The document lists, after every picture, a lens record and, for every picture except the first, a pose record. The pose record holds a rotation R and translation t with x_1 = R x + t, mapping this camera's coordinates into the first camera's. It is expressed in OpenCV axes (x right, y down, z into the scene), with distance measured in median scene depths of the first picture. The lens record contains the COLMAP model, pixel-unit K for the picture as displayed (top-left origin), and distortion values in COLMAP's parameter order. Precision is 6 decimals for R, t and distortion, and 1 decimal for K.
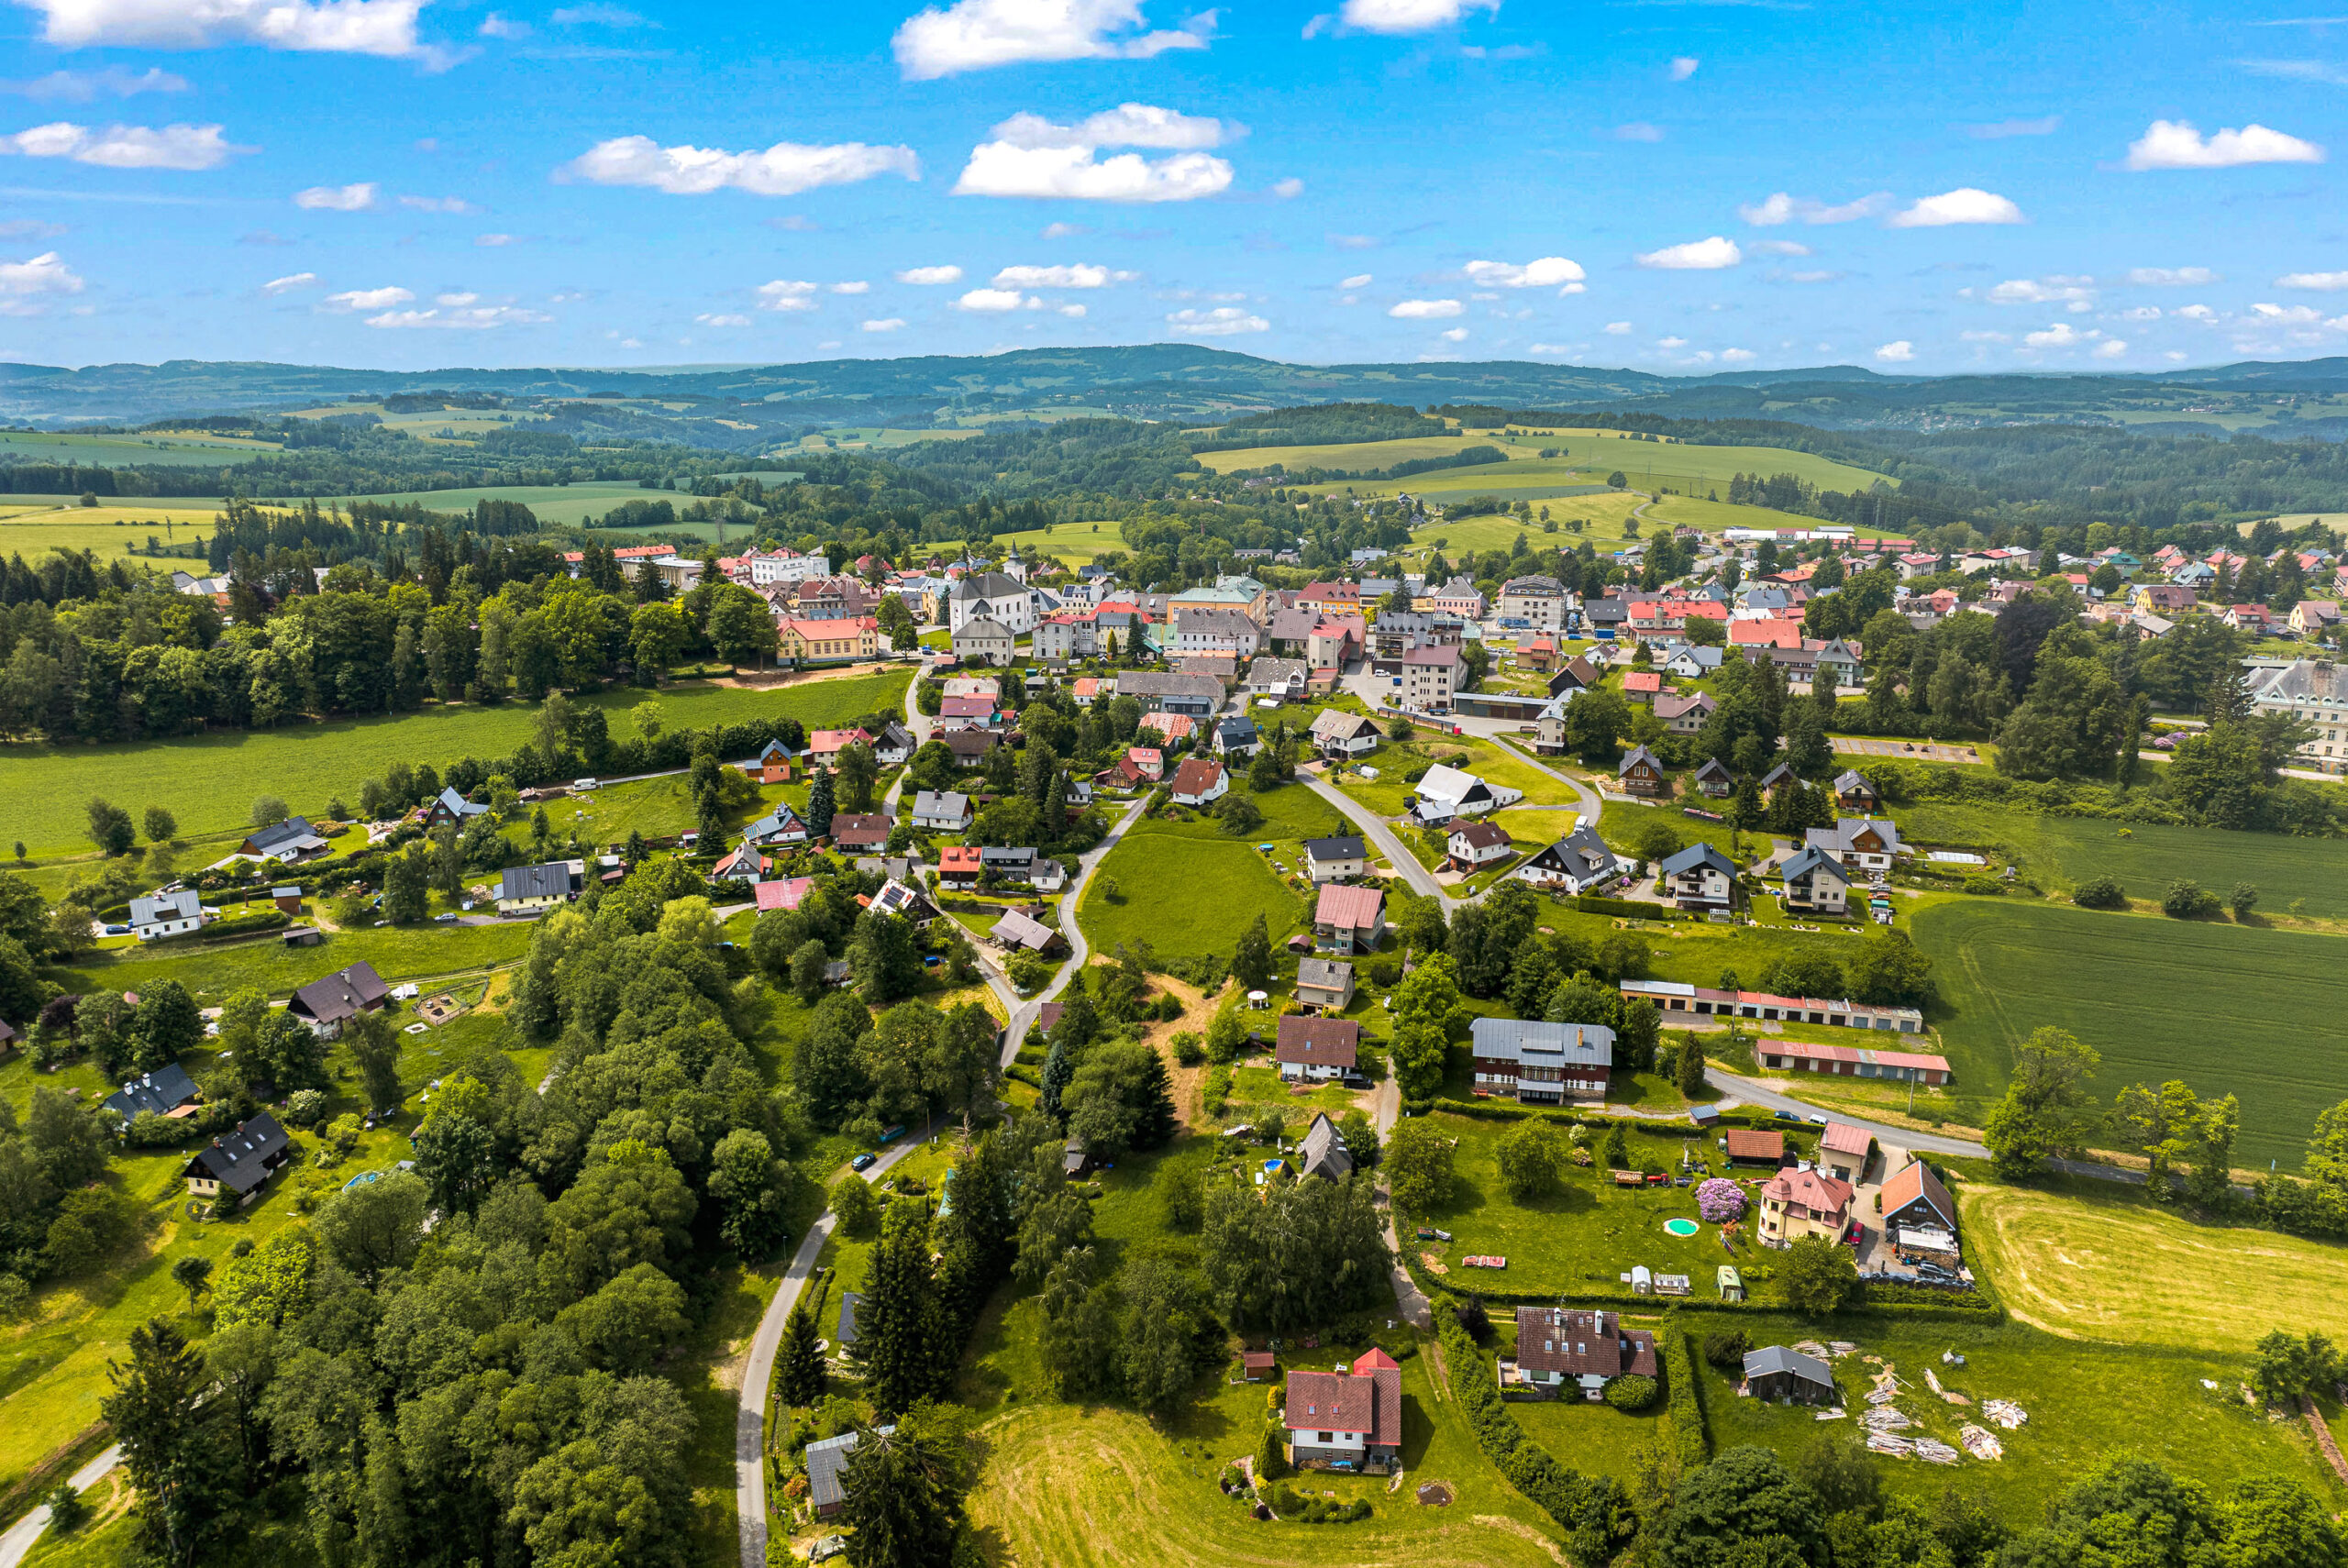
lens RADIAL K [[1674.5, 0, 1175.1], [0, 1674.5, 738.9], [0, 0, 1]] dist [-0.040122, 0.001050]
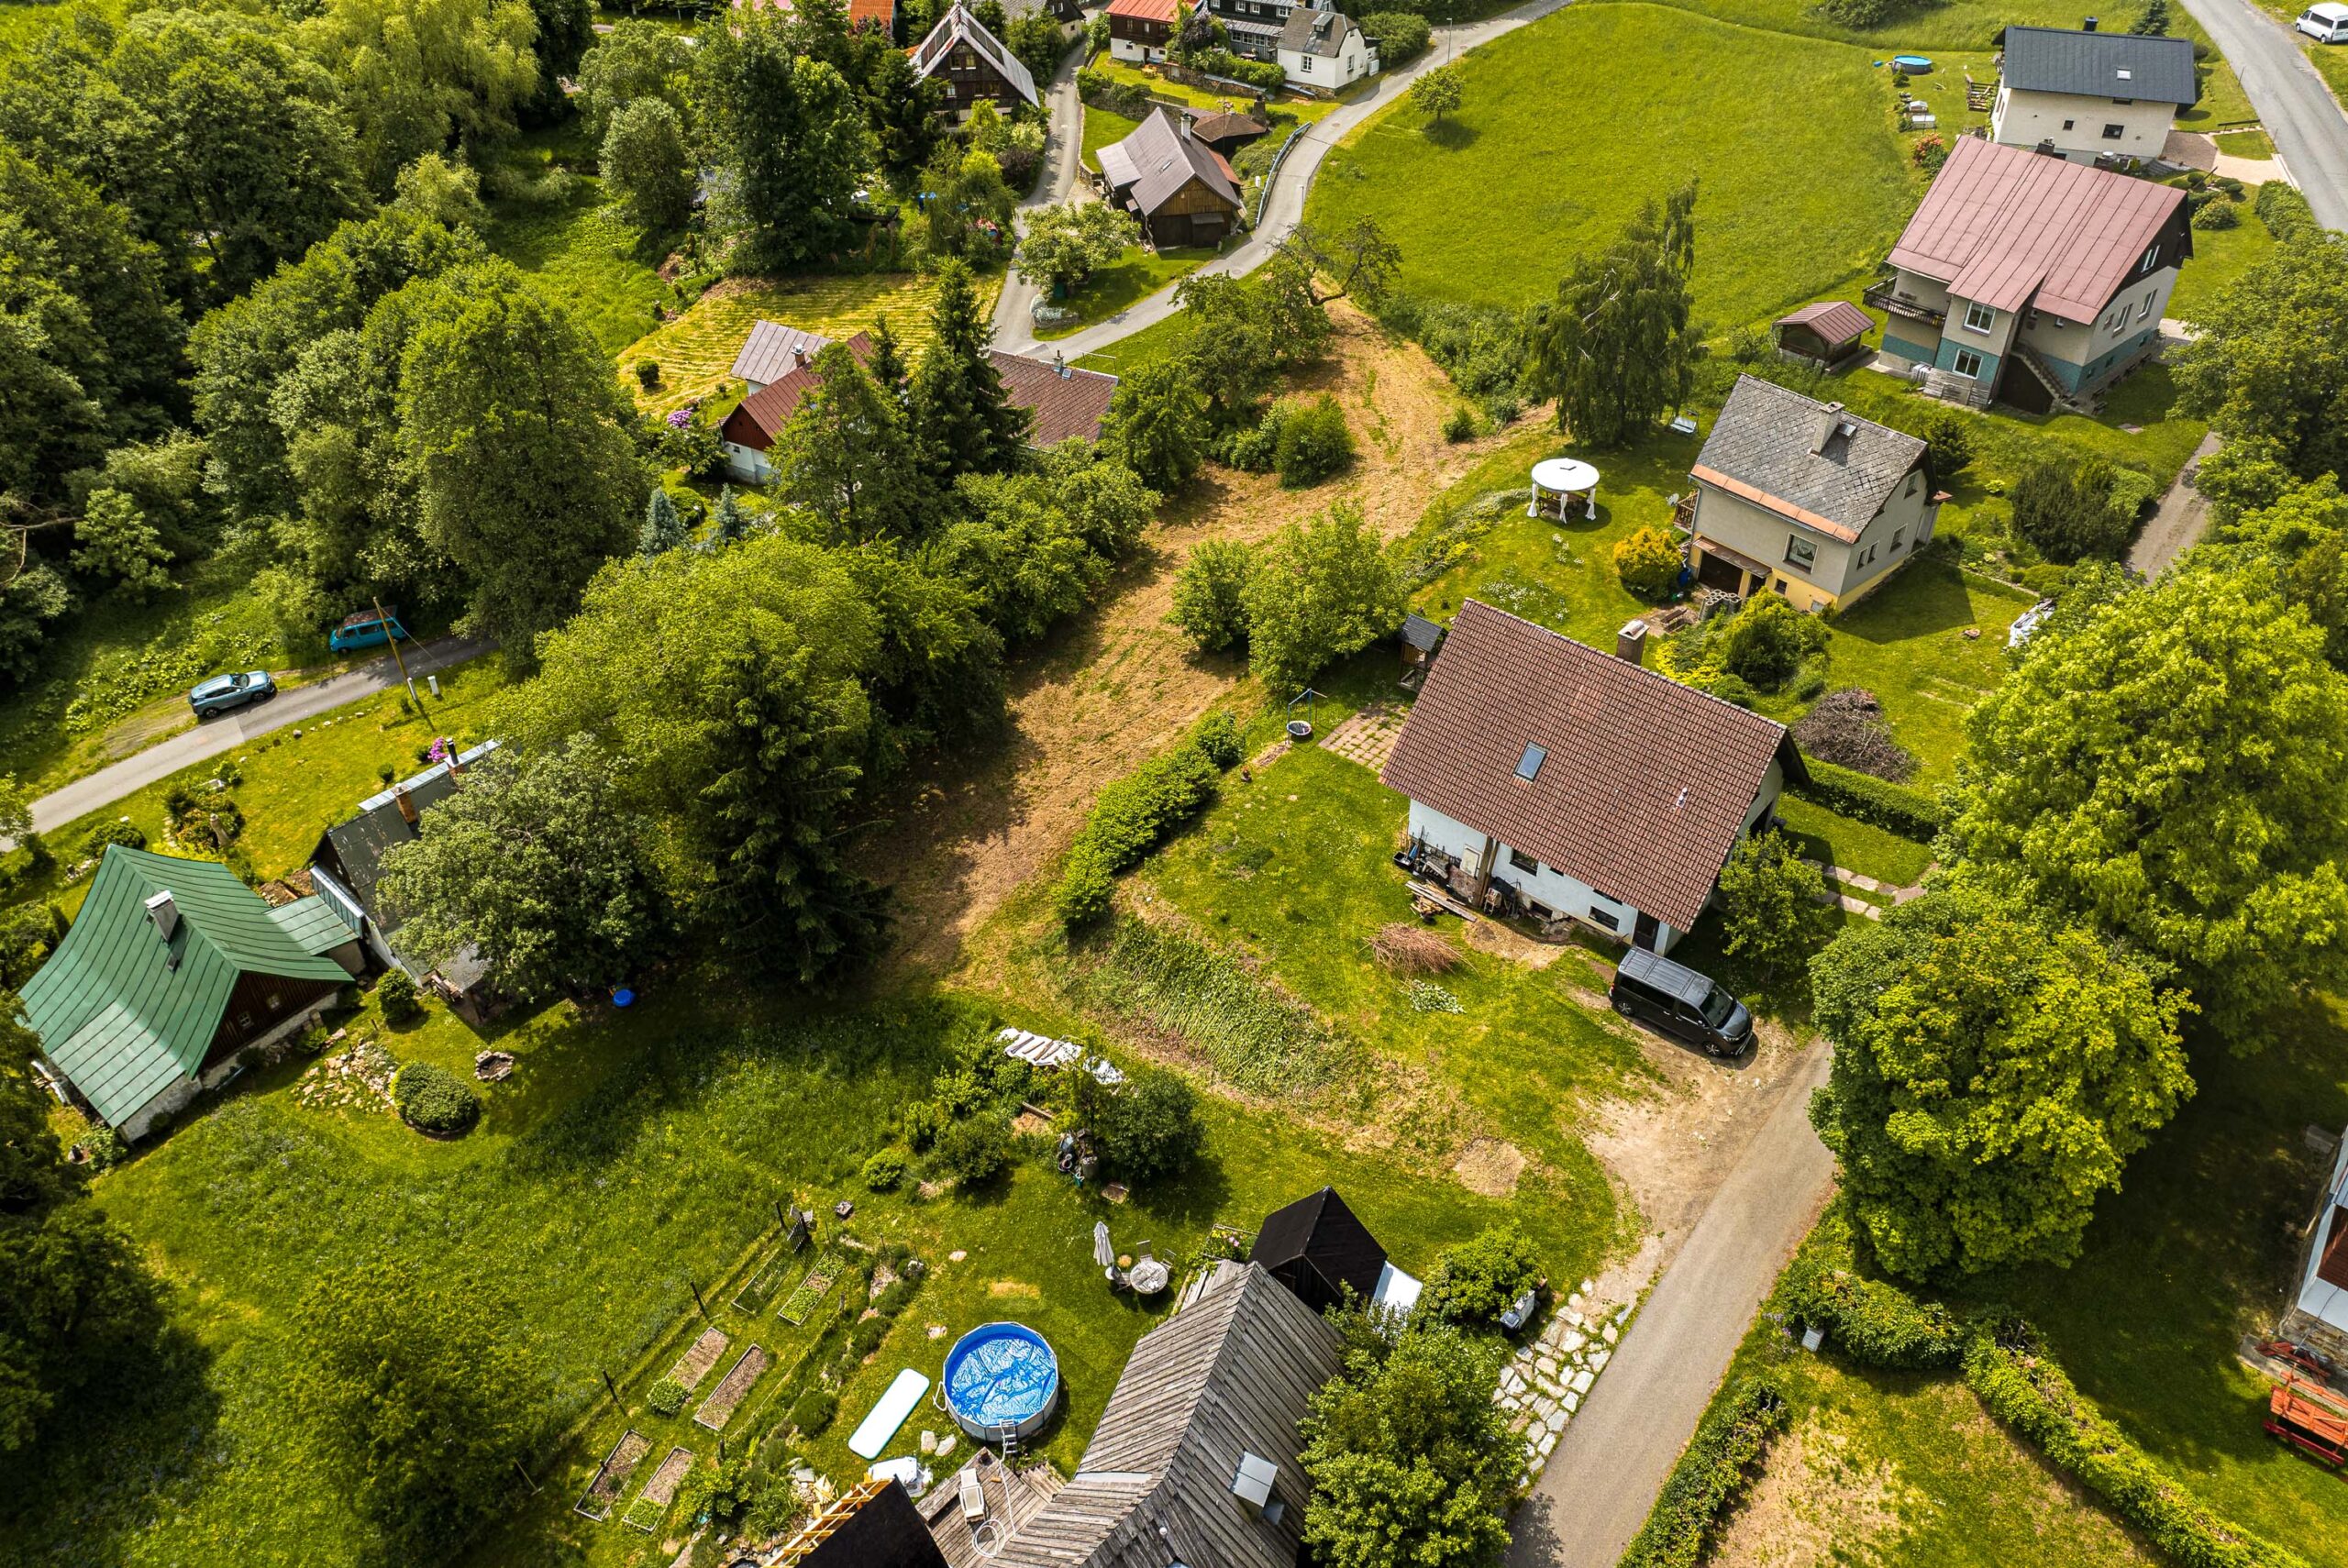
lens RADIAL K [[1674.5, 0, 1175.1], [0, 1674.5, 738.9], [0, 0, 1]] dist [-0.040122, 0.001050]
pose [[0.883081, 0.283786, -0.373676, 0.101408], [-0.116897, 0.904323, 0.410530, 0.079054], [0.454427, -0.318849, 0.831764, 0.667983]]
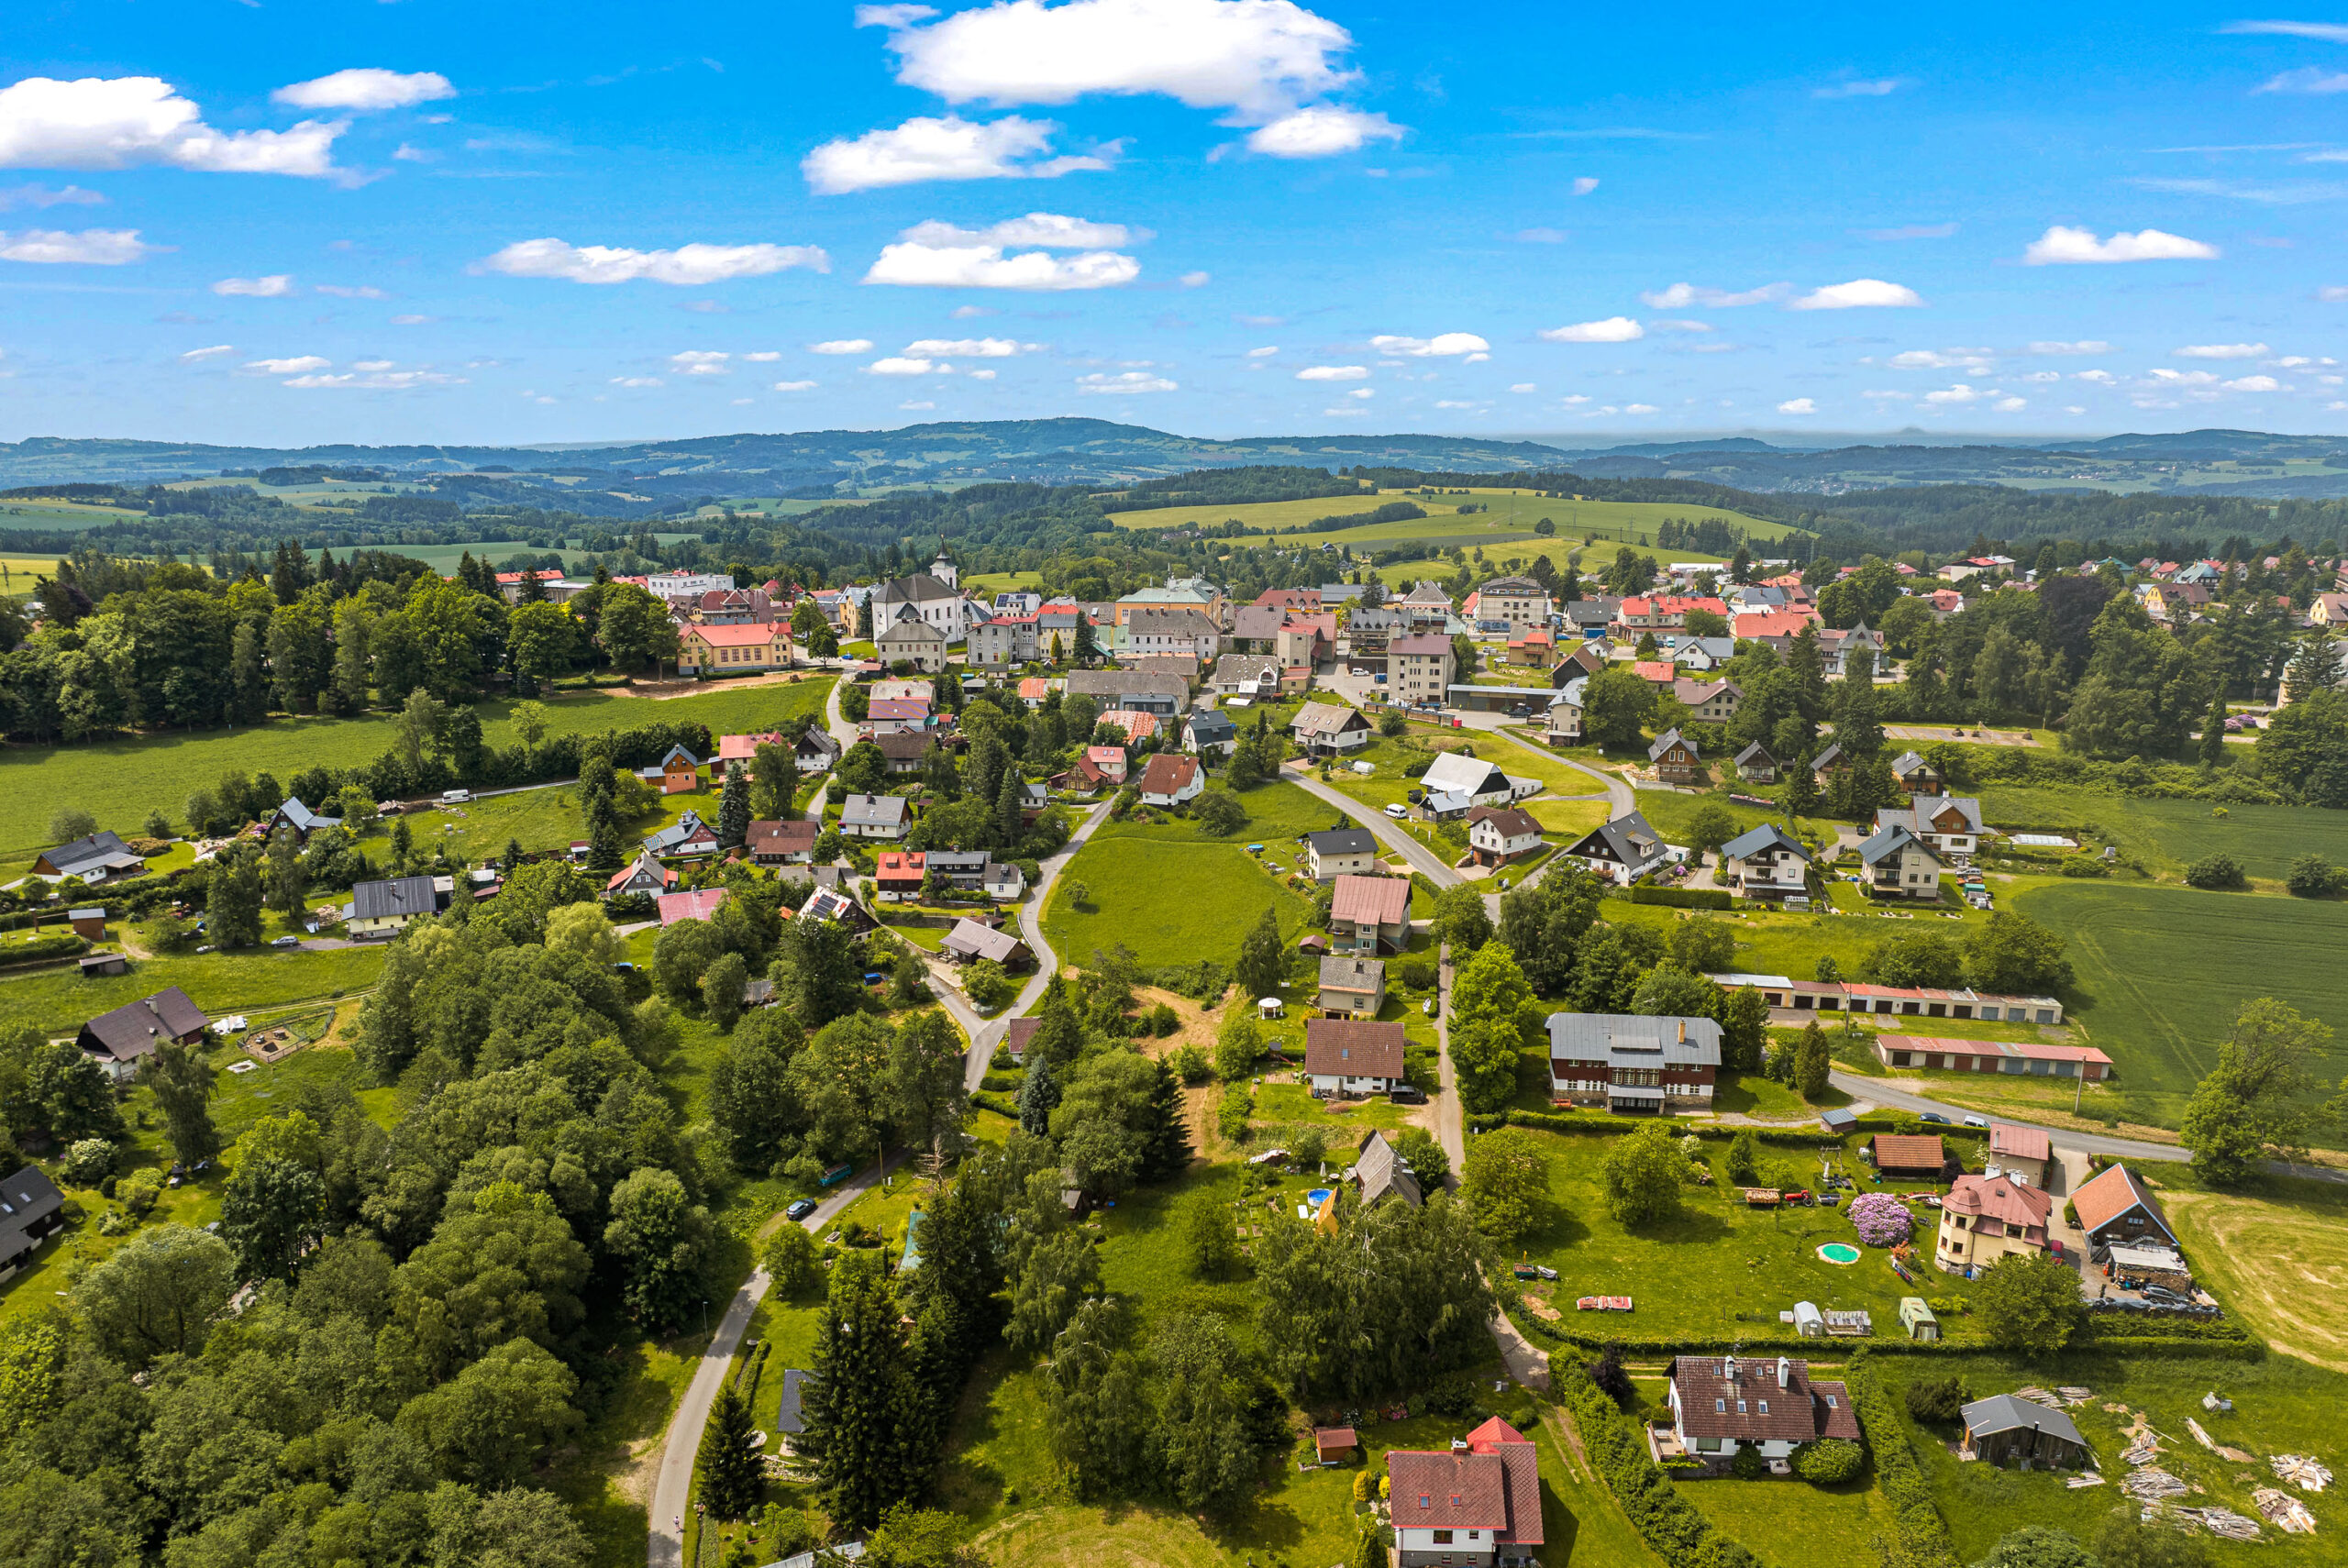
lens RADIAL K [[1682.5, 0, 1174.0], [0, 1682.5, 832.6], [0, 0, 1]] dist [-0.053723, 0.026766]
pose [[0.998408, -0.015809, 0.054135, -0.039556], [0.015319, 0.999838, 0.009453, 0.055050], [-0.054275, -0.008609, 0.998489, 0.152814]]
